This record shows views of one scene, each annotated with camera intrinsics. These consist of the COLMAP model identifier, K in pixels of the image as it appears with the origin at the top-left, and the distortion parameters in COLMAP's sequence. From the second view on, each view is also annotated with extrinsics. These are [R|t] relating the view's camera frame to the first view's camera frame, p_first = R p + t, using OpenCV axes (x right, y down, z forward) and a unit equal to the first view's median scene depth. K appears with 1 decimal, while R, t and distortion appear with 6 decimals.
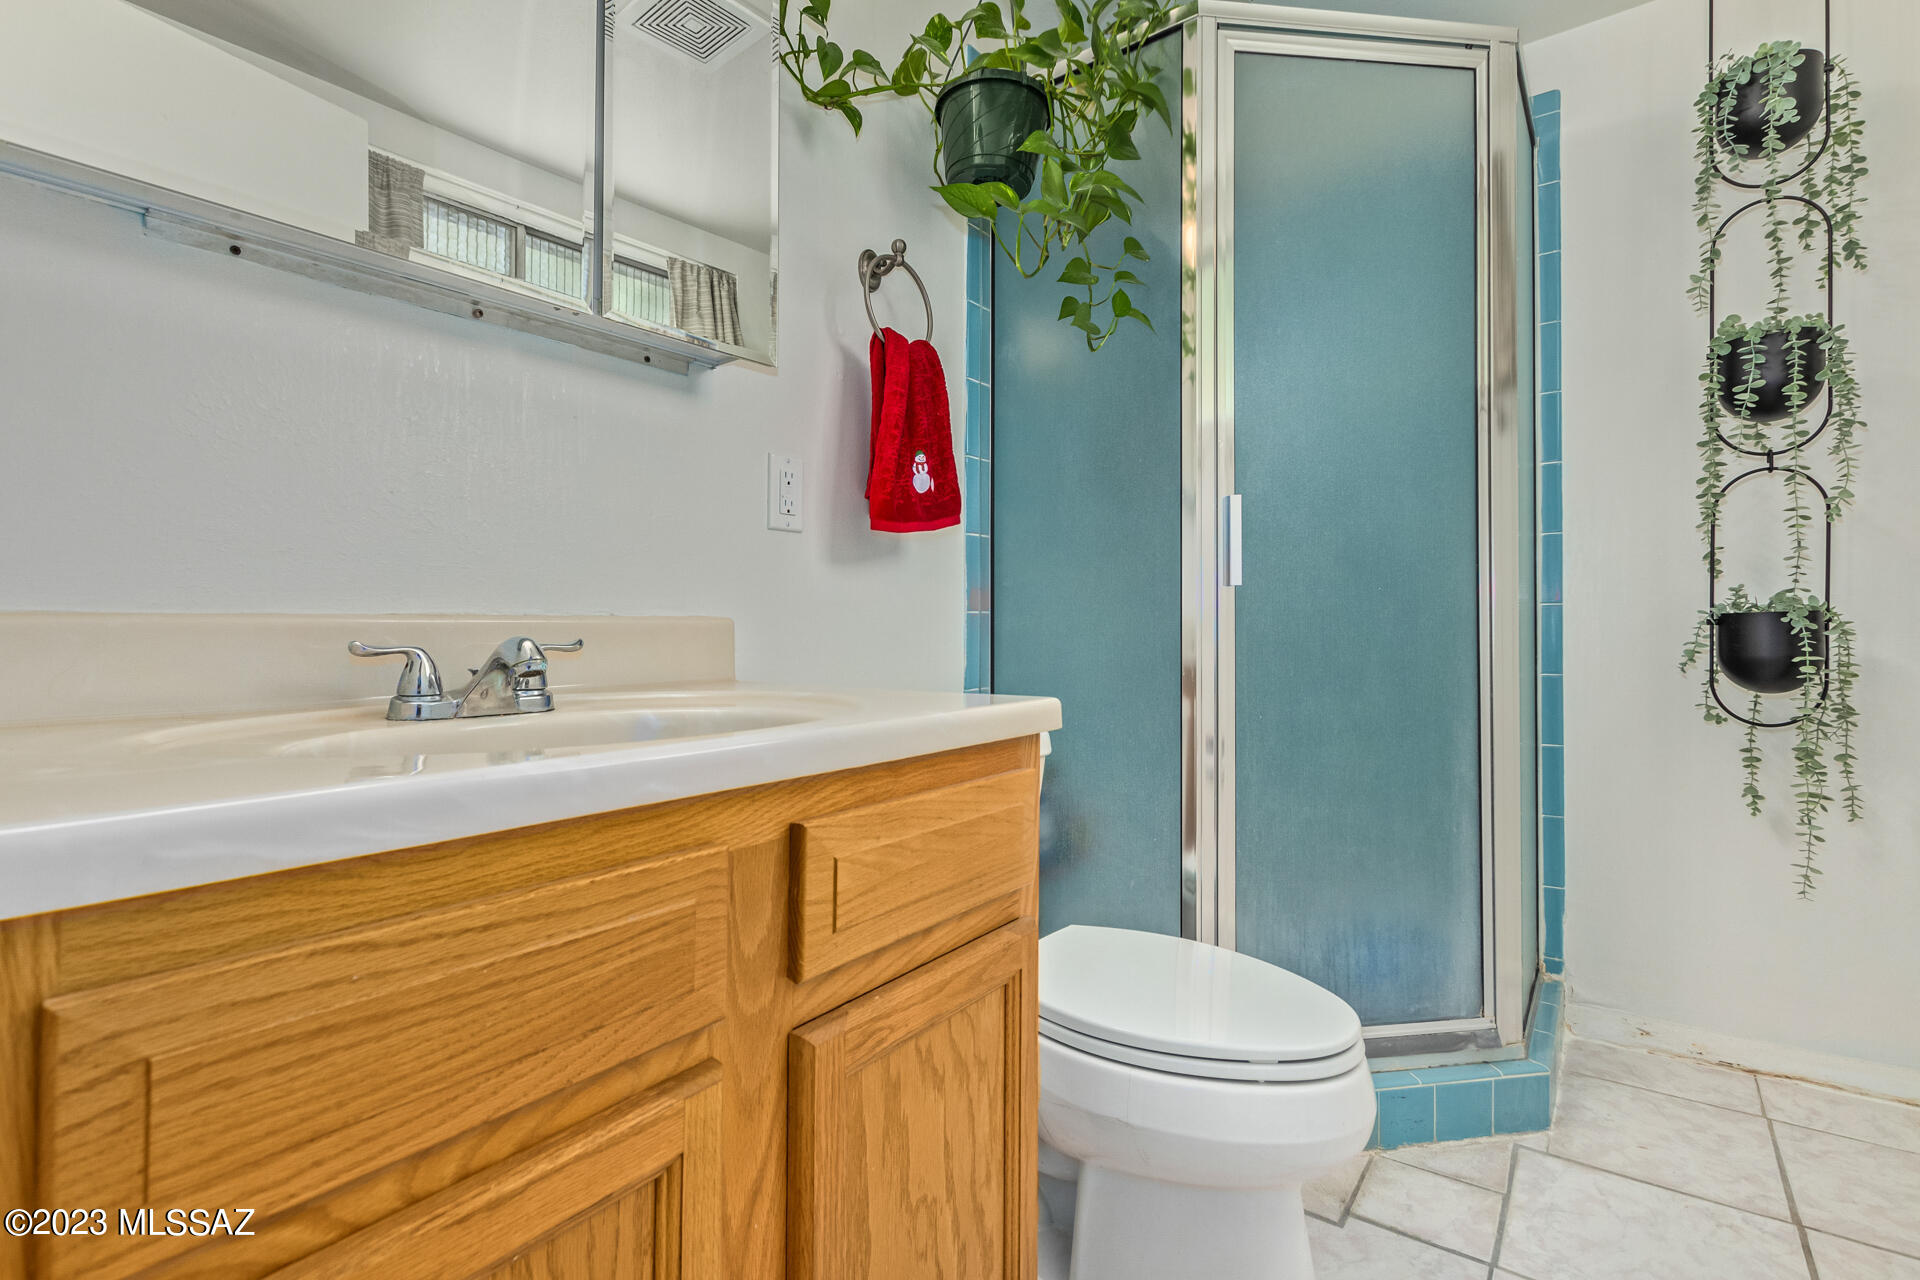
lens RADIAL K [[880.8, 0, 958.2], [0, 880.8, 623.7], [0, 0, 1]] dist [-0.001174, -0.000144]
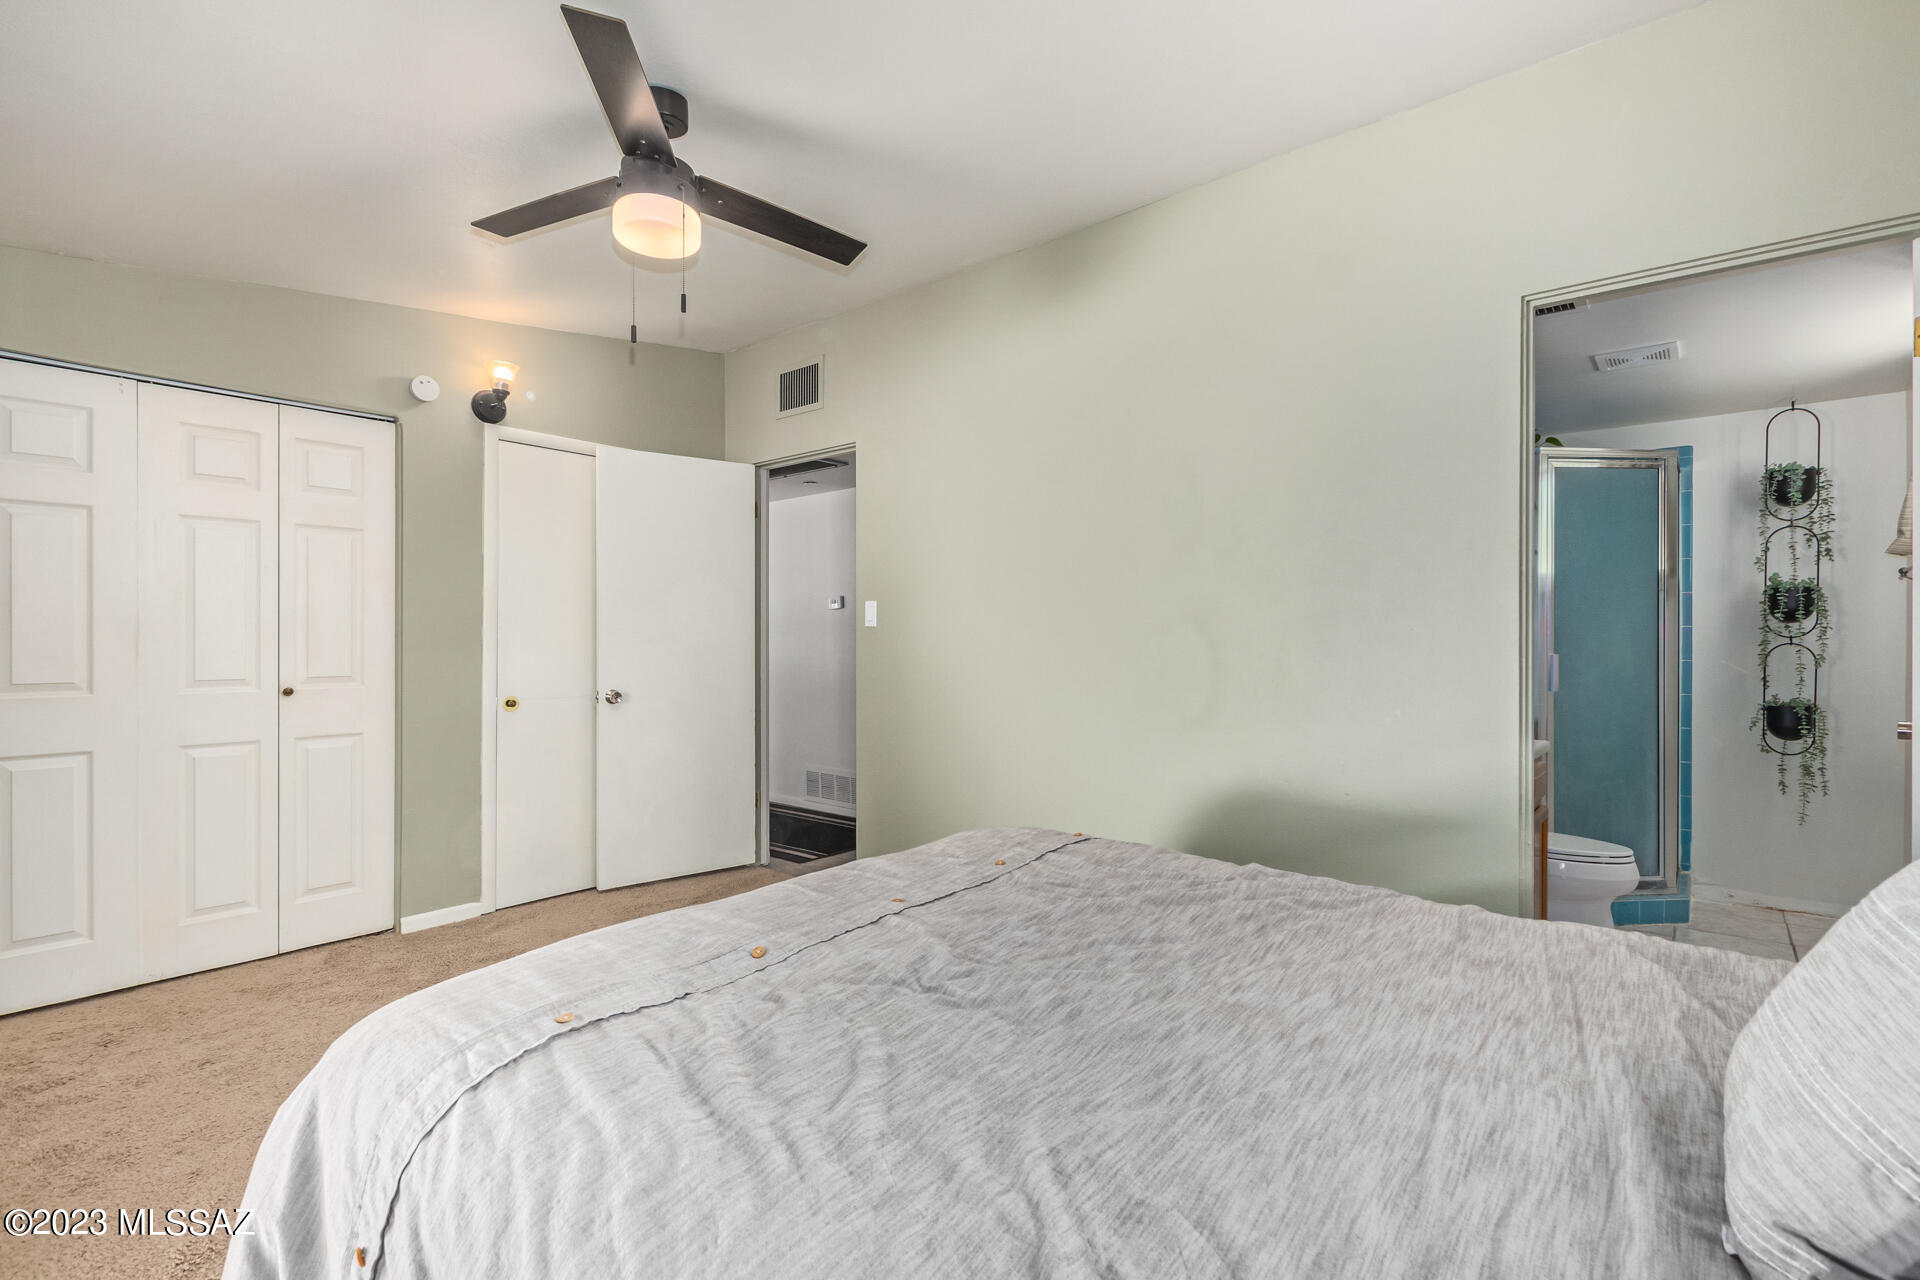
lens RADIAL K [[880.8, 0, 958.7], [0, 880.8, 640.0], [0, 0, 1]] dist [-0.001174, -0.000144]
pose [[0.998081, 0.008897, -0.061286, -1.128376], [-0.008745, 0.999958, 0.002738, -0.174836], [0.061308, -0.002197, 0.998116, -1.454979]]
